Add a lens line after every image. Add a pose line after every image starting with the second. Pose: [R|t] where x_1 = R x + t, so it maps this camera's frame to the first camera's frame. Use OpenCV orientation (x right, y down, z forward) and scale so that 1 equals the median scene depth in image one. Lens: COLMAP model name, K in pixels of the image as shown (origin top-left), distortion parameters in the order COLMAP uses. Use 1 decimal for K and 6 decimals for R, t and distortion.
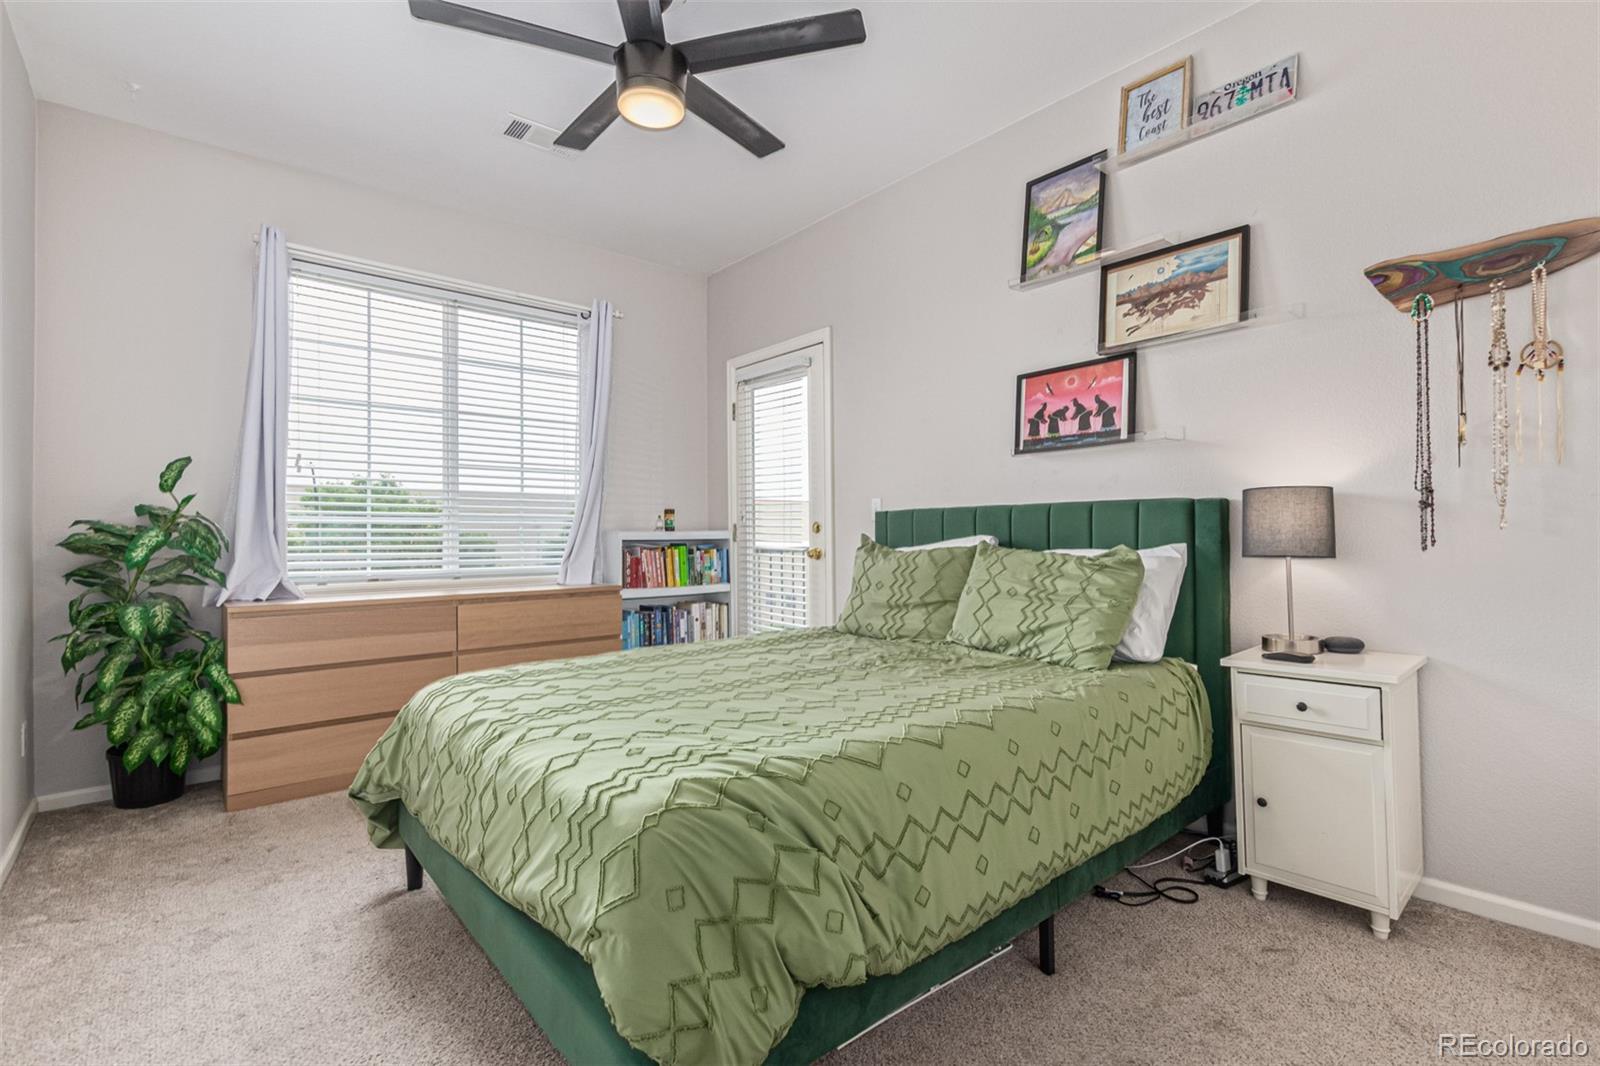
lens RADIAL K [[721.1, 0, 800.0], [0, 721.1, 533.0], [0, 0, 1]] dist [0.000810, 0.000562]
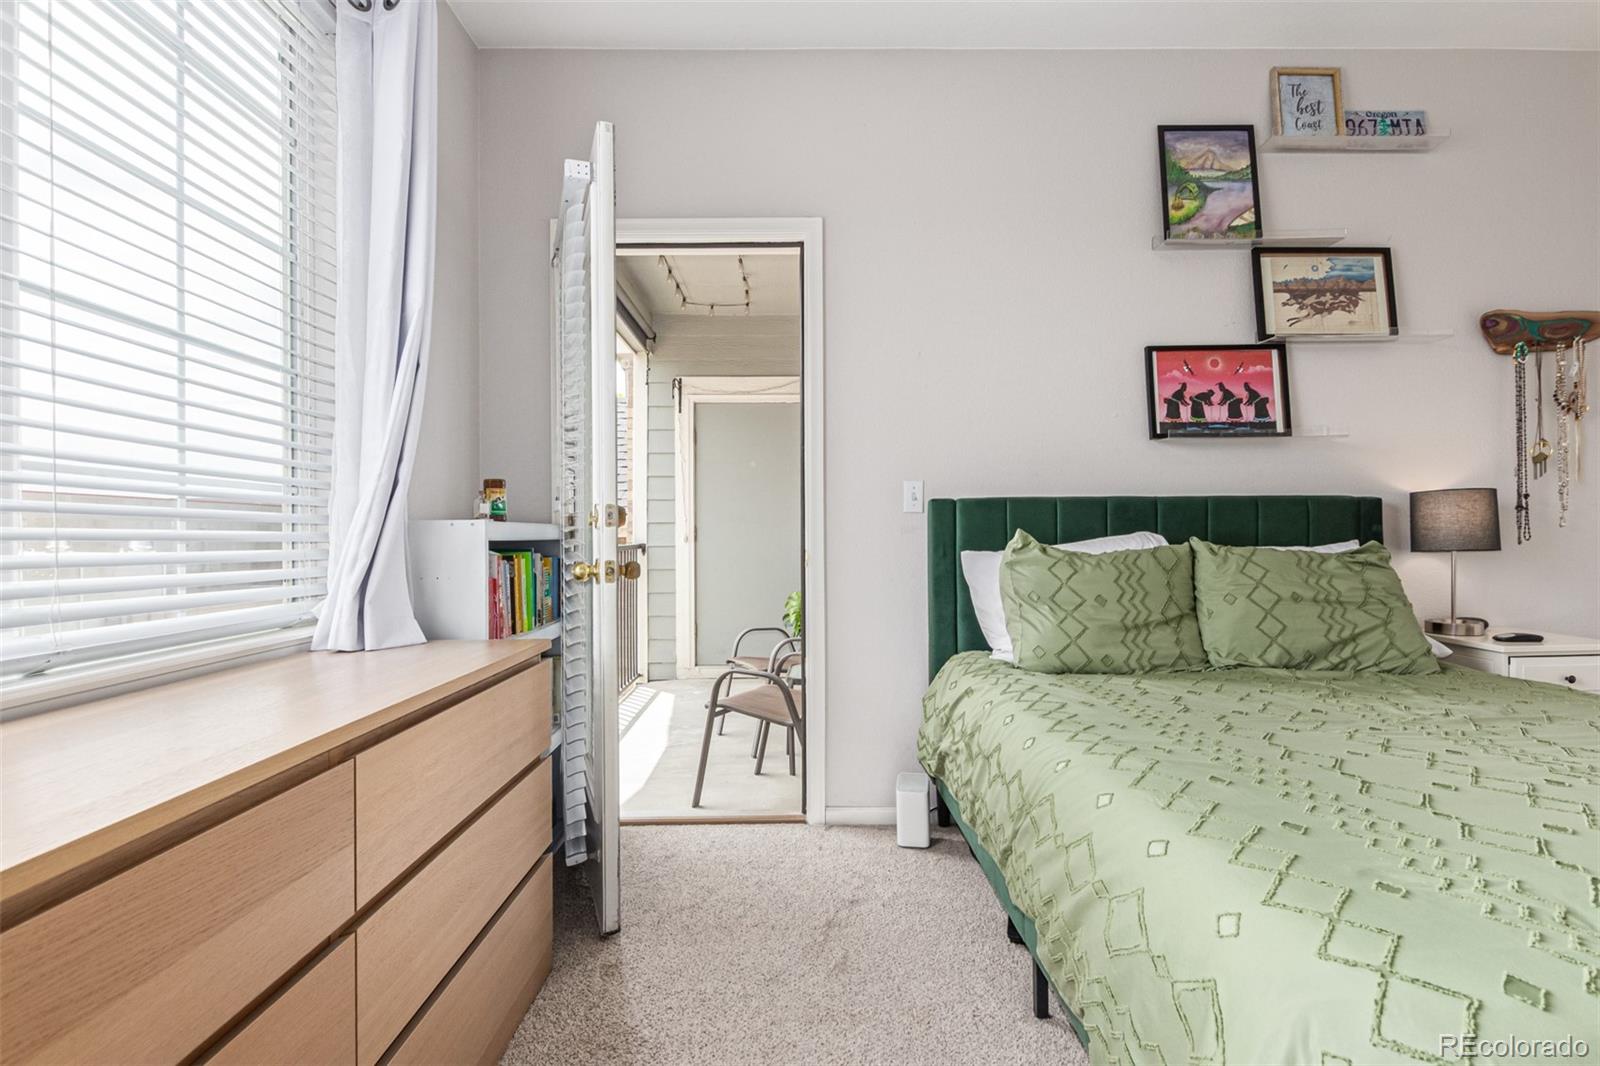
lens RADIAL K [[751.6, 0, 808.9], [0, 751.6, 534.7], [0, 0, 1]] dist [0.014806, -0.007828]
pose [[0.648122, 0.003362, 0.761529, -0.707190], [-0.002441, 0.999994, -0.002337, 0.010434], [-0.761533, -0.000344, 0.648126, 0.798804]]
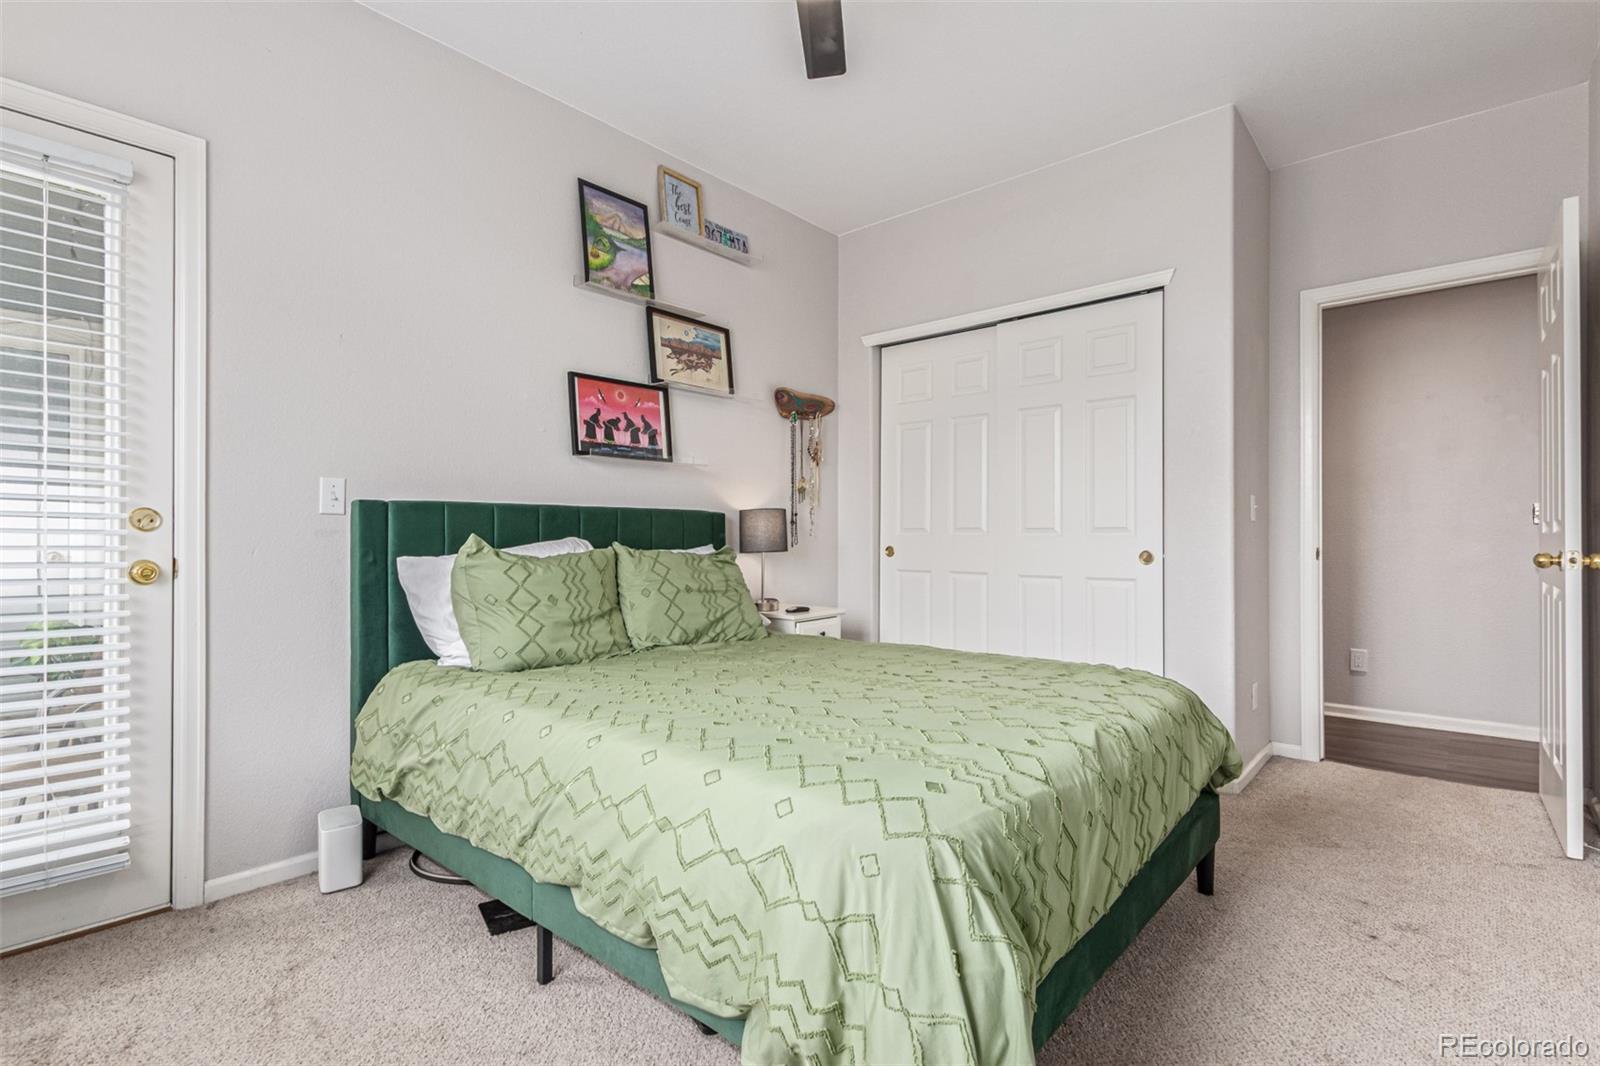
lens RADIAL K [[757.2, 0, 789.3], [0, 757.2, 537.3], [0, 0, 1]] dist [0.005301, 0.000143]
pose [[-0.124860, 0.007771, 0.992144, -0.808651], [-0.003374, 0.999960, -0.008257, 0.011344], [-0.992169, -0.004378, -0.124829, 0.921091]]
